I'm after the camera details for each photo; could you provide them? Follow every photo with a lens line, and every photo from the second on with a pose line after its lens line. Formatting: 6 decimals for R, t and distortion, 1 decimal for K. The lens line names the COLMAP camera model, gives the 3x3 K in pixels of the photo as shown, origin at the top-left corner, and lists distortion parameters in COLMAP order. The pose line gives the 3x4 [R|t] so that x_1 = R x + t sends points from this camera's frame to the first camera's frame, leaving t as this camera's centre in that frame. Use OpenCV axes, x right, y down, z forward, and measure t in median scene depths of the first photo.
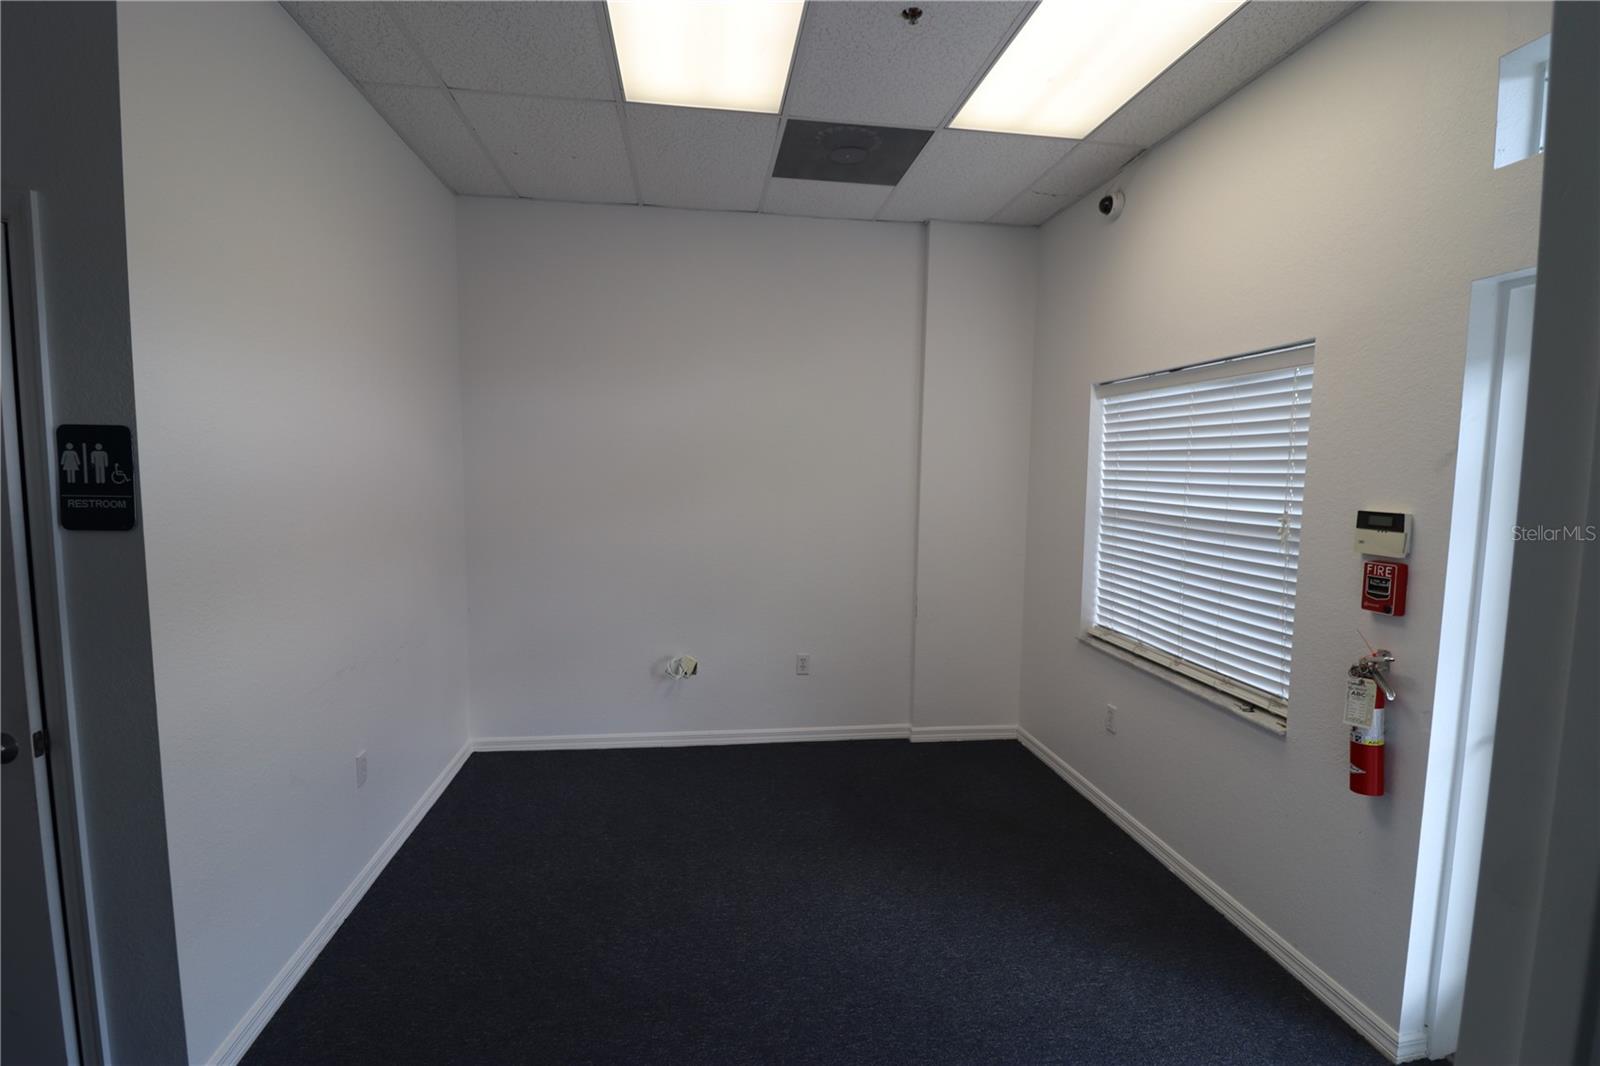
lens RADIAL K [[747.4, 0, 805.6], [0, 747.4, 532.6], [0, 0, 1]] dist [-0.001784, -0.000538]
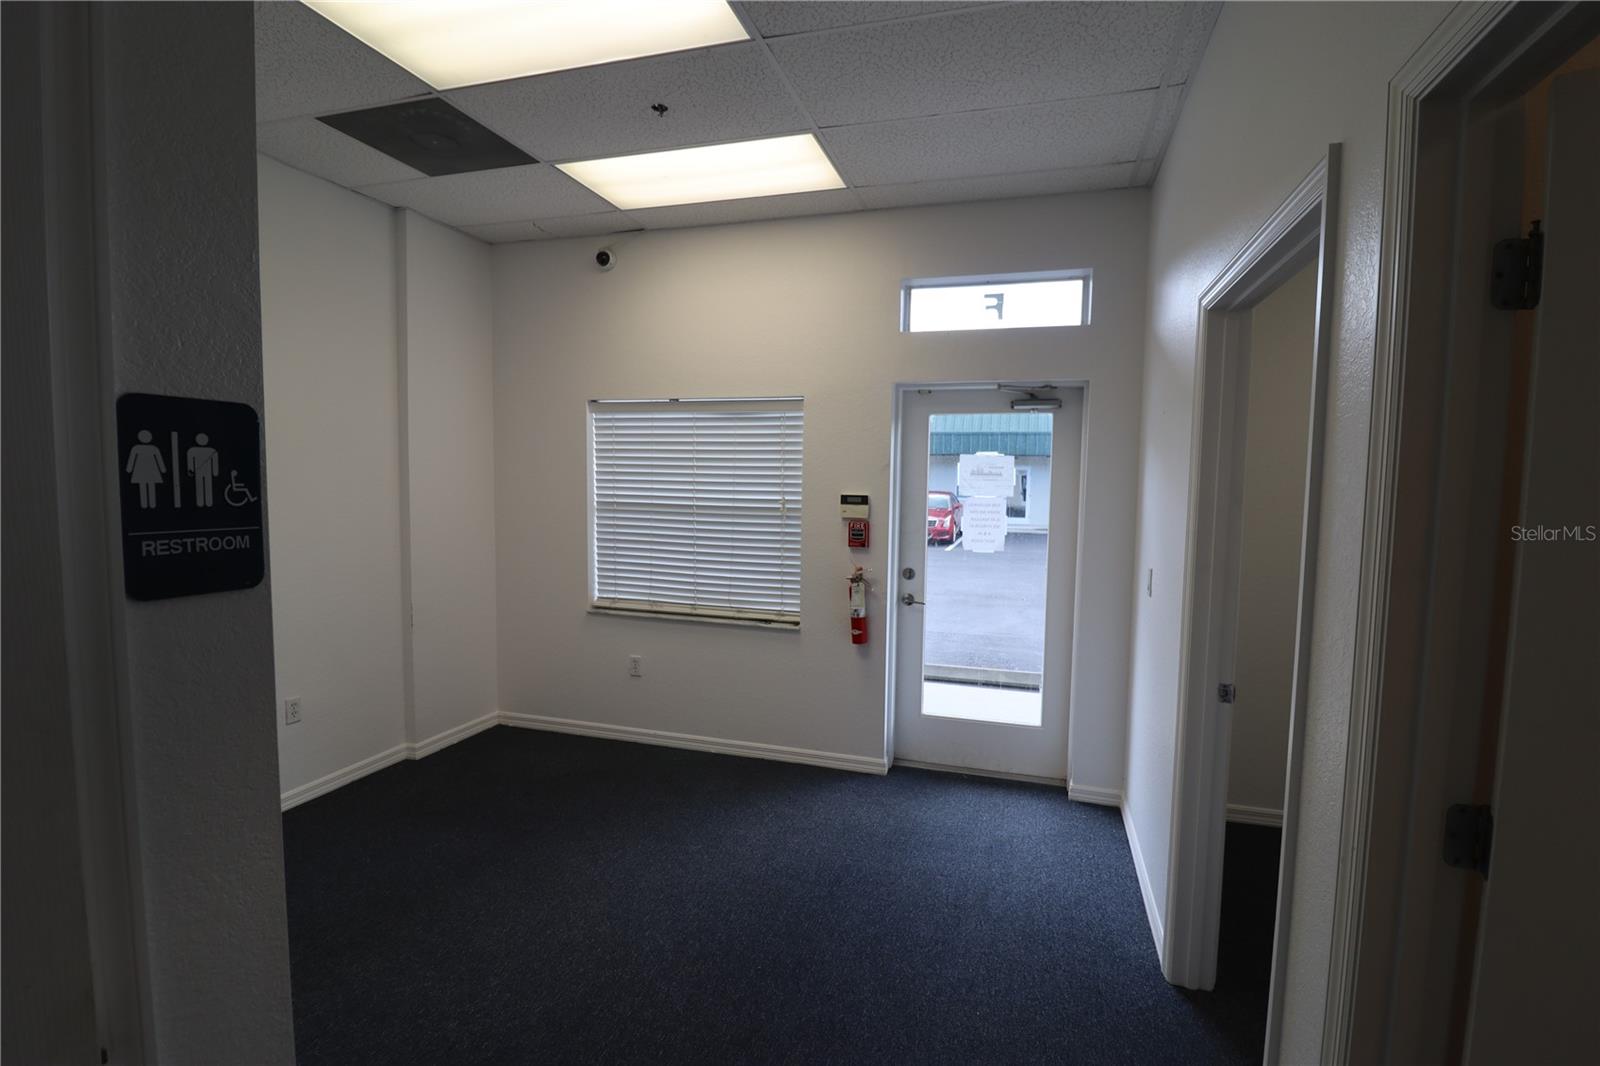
lens RADIAL K [[747.4, 0, 804.2], [0, 747.4, 532.6], [0, 0, 1]] dist [-0.001784, -0.000538]
pose [[0.426679, -0.074619, 0.901319, -1.005012], [0.070647, 0.996295, 0.049038, -0.034622], [-0.901639, 0.042752, 0.430370, 0.299906]]
